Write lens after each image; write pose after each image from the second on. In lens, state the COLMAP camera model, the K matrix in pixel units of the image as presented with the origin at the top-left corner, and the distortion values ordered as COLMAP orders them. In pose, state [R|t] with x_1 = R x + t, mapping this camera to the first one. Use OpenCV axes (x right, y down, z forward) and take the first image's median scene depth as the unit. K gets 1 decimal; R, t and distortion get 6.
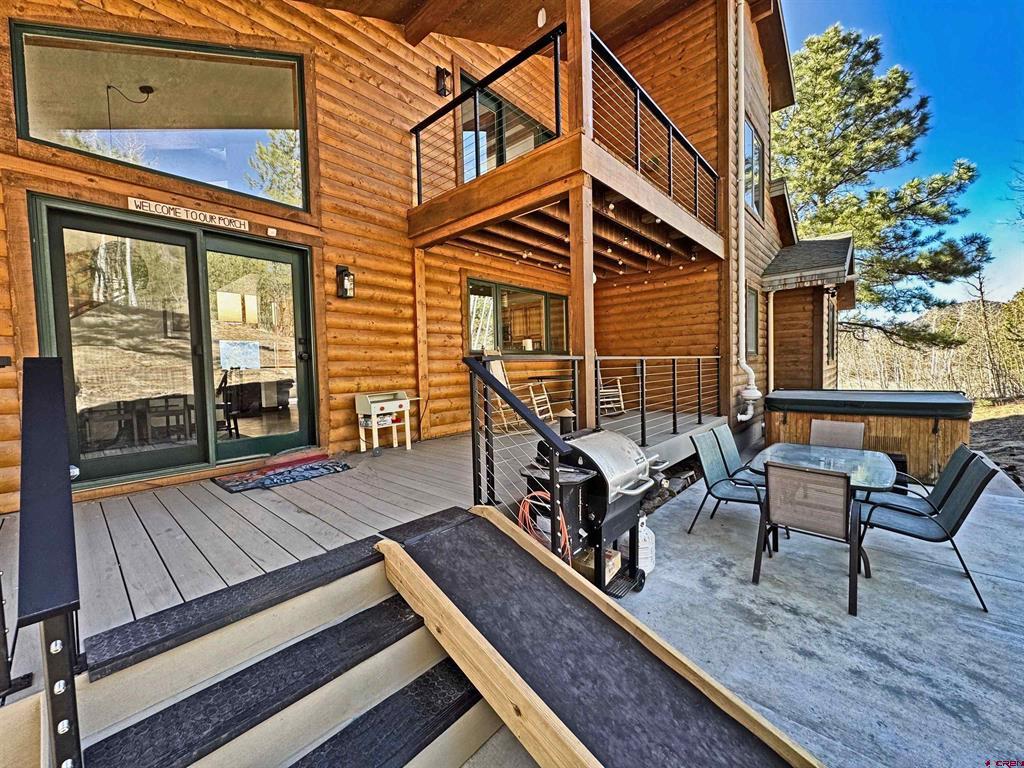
lens RADIAL K [[406.0, 0, 511.3], [0, 406.0, 384.2], [0, 0, 1]] dist [0.001512, -0.000016]
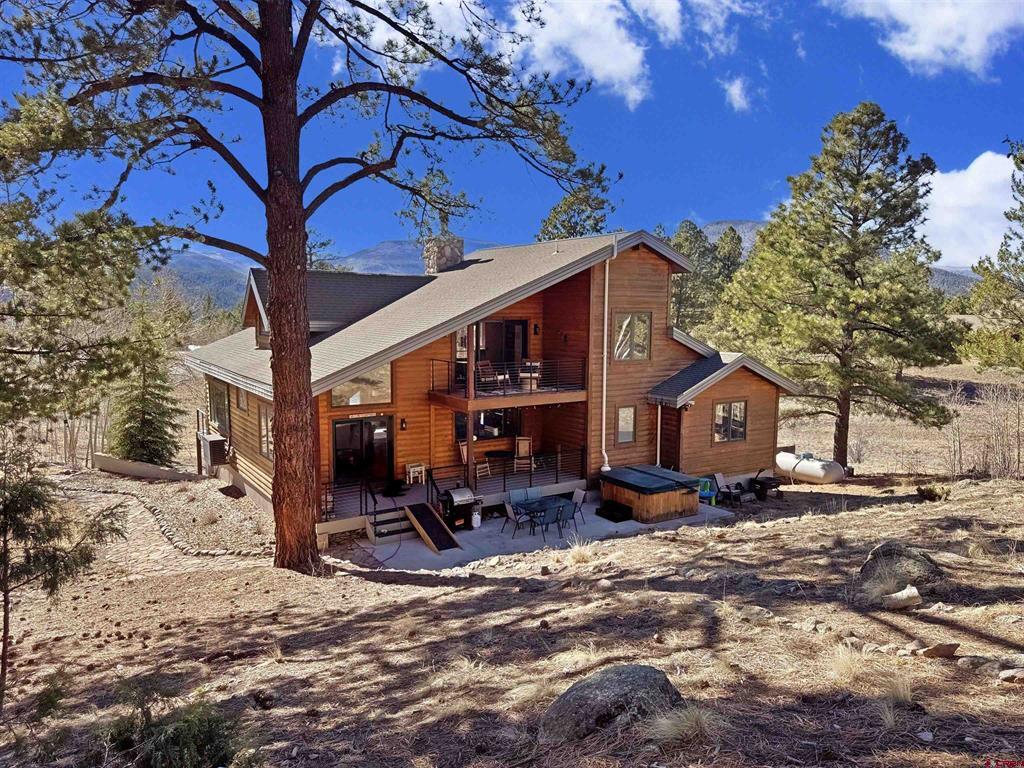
lens RADIAL K [[731.3, 0, 511.8], [0, 731.3, 384.0], [0, 0, 1]] dist [0.008581, -0.003493]
pose [[0.962134, 0.060702, -0.265732, 1.463203], [-0.042167, 0.996298, 0.074913, -0.836430], [0.269295, -0.060871, 0.961132, -3.256160]]
